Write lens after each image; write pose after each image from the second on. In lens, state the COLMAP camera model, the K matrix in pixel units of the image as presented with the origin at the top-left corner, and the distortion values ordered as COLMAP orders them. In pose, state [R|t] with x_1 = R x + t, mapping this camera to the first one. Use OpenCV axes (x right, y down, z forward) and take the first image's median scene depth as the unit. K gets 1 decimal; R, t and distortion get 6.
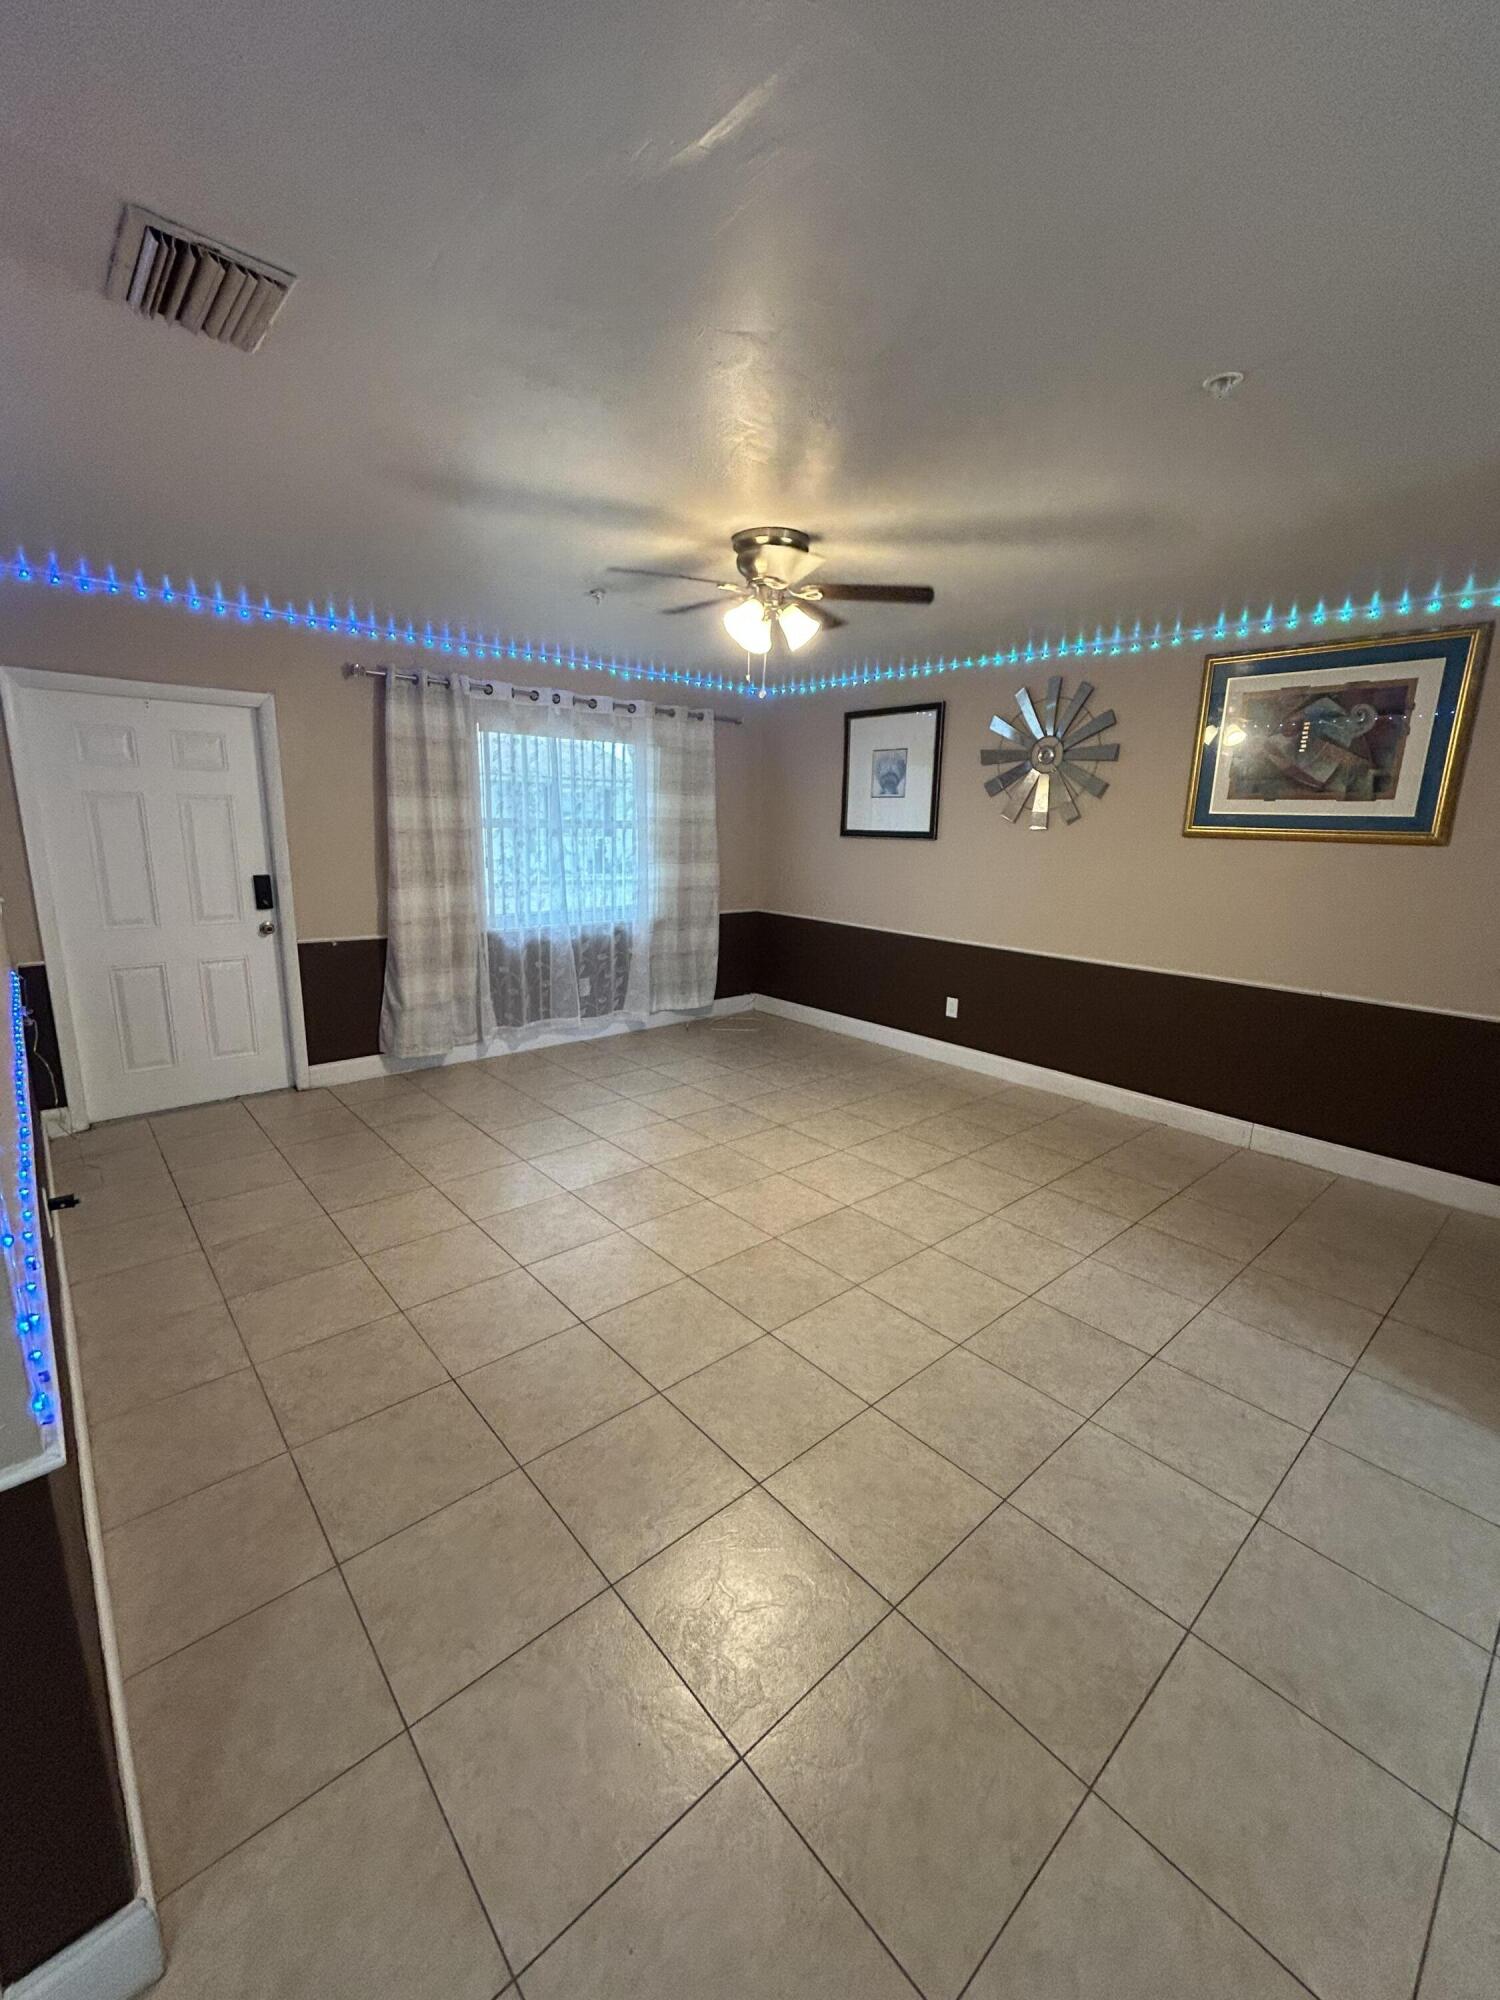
lens RADIAL K [[822.5, 0, 751.9], [0, 822.5, 998.7], [0, 0, 1]] dist [0.001781, 0.000849]
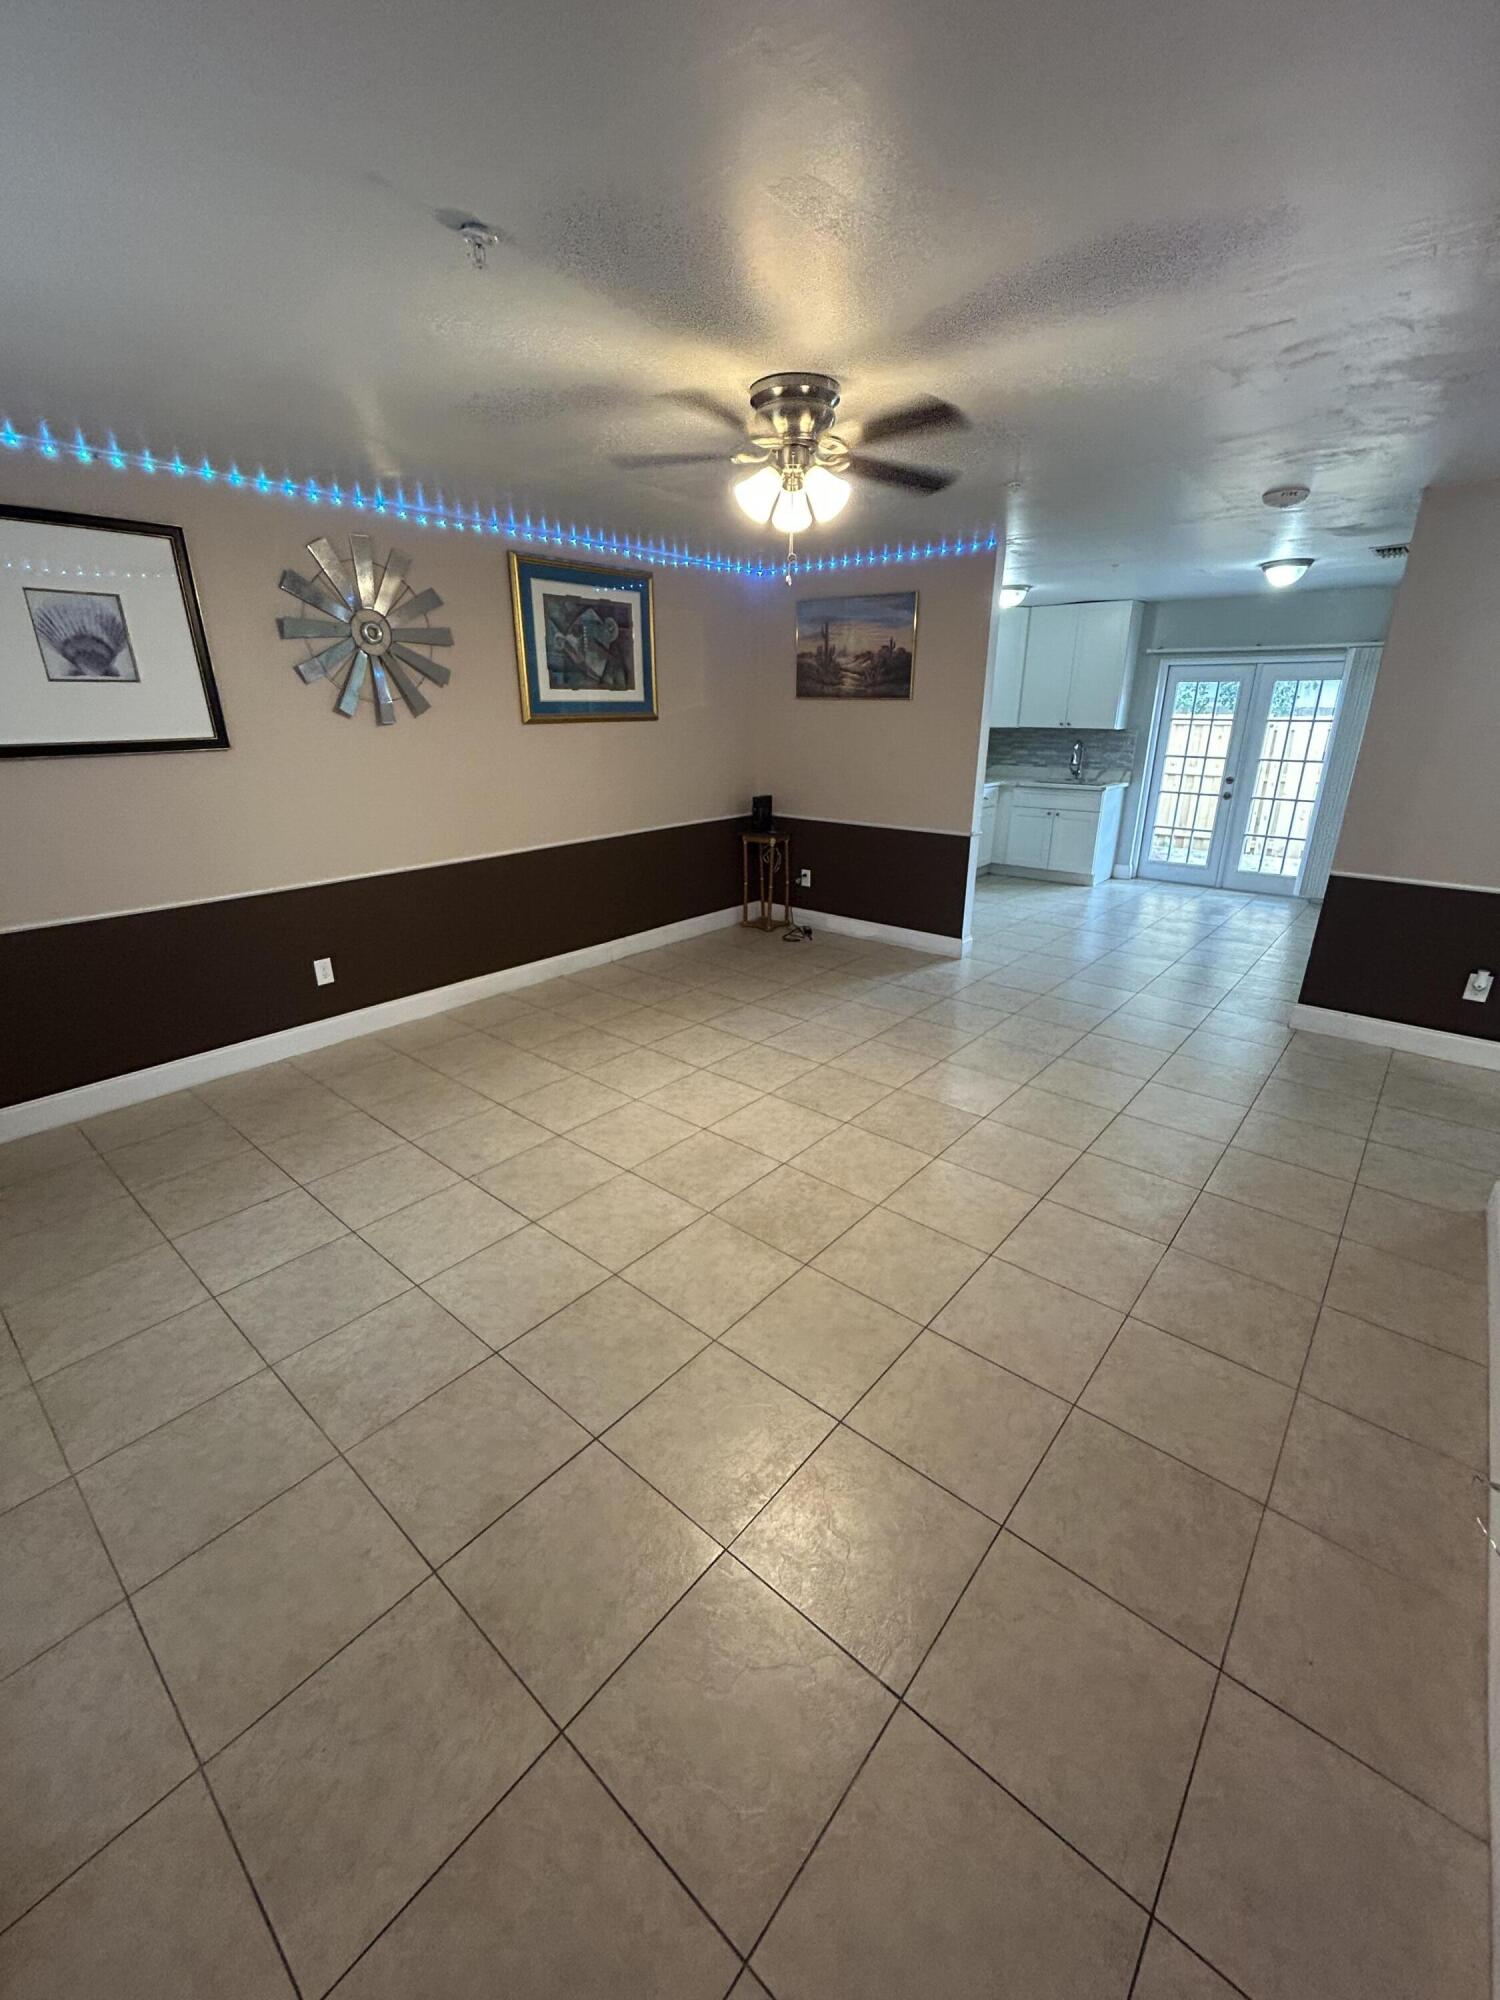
lens RADIAL K [[822.5, 0, 751.9], [0, 822.5, 998.7], [0, 0, 1]] dist [0.001781, 0.000849]
pose [[-0.144927, -0.361710, 0.920957, -0.689002], [0.212983, 0.897560, 0.386037, -0.232434], [-0.966247, 0.252096, -0.053043, 0.876765]]
